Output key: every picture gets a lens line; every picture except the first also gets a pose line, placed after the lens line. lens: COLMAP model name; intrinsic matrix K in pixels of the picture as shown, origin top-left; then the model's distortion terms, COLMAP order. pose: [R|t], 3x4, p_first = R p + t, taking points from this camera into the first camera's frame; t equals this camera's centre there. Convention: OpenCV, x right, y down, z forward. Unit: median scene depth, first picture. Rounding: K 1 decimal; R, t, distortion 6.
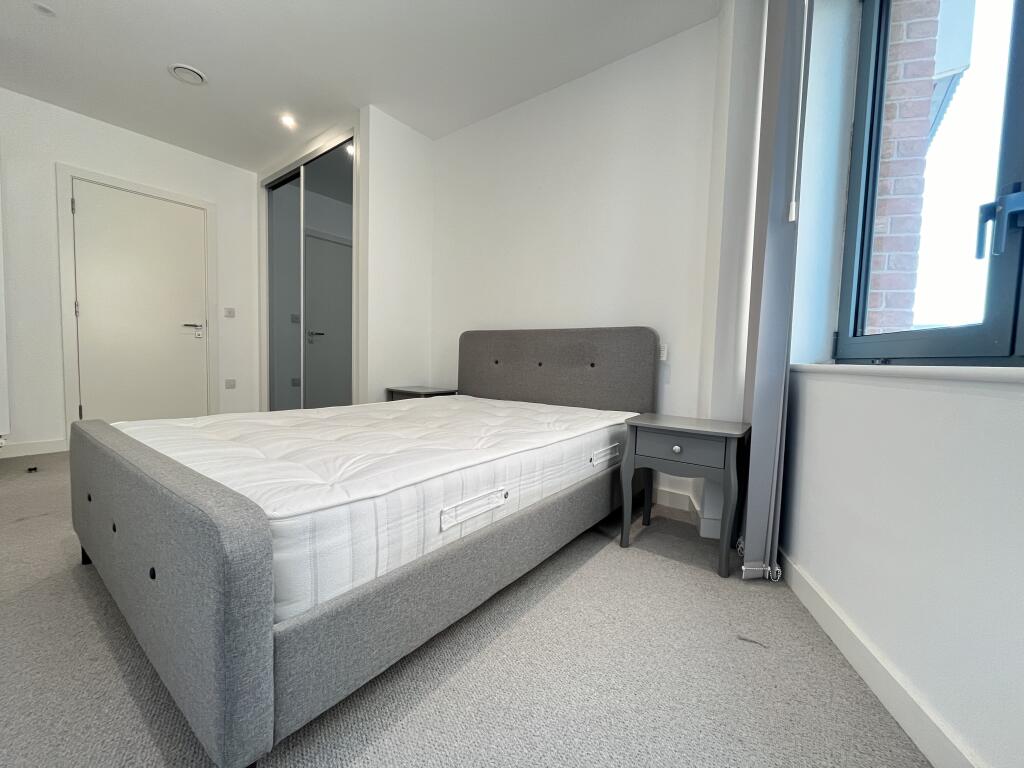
lens RADIAL K [[410.2, 0, 510.1], [0, 410.2, 383.7], [0, 0, 1]] dist [-0.003774, 0.000187]
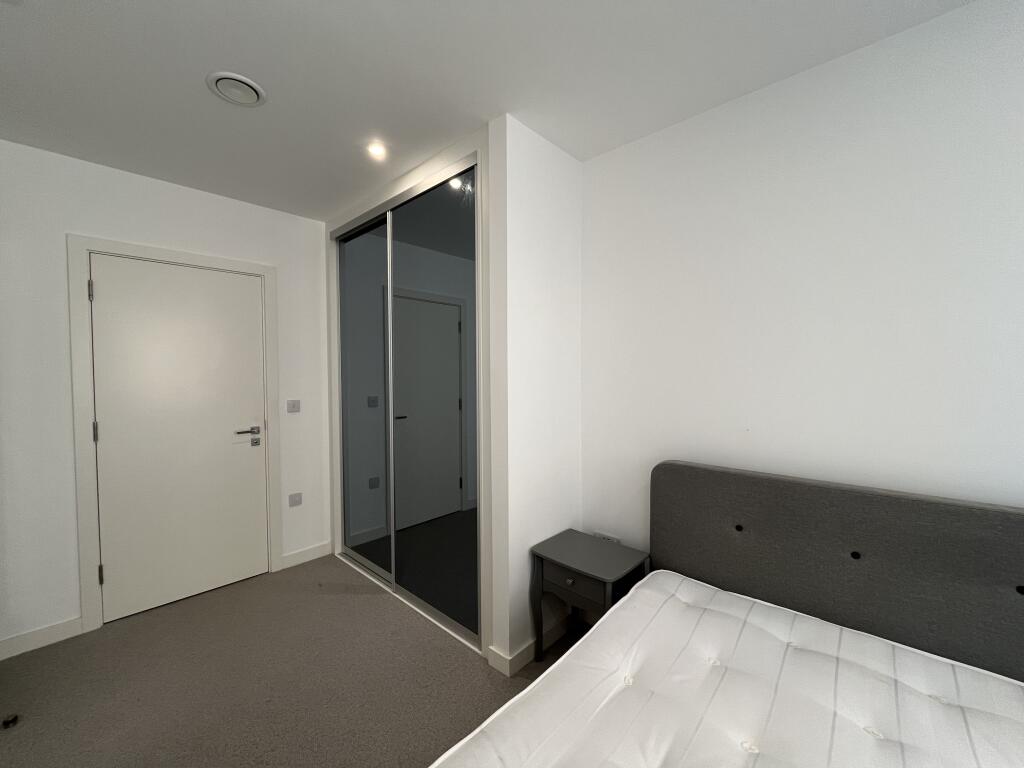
lens RADIAL K [[410.2, 0, 510.1], [0, 410.2, 383.7], [0, 0, 1]] dist [-0.003774, 0.000187]
pose [[0.995187, -0.029915, -0.093319, -0.253482], [0.026673, 0.999003, -0.035795, -0.210268], [0.094297, 0.033133, 0.994993, 0.333546]]
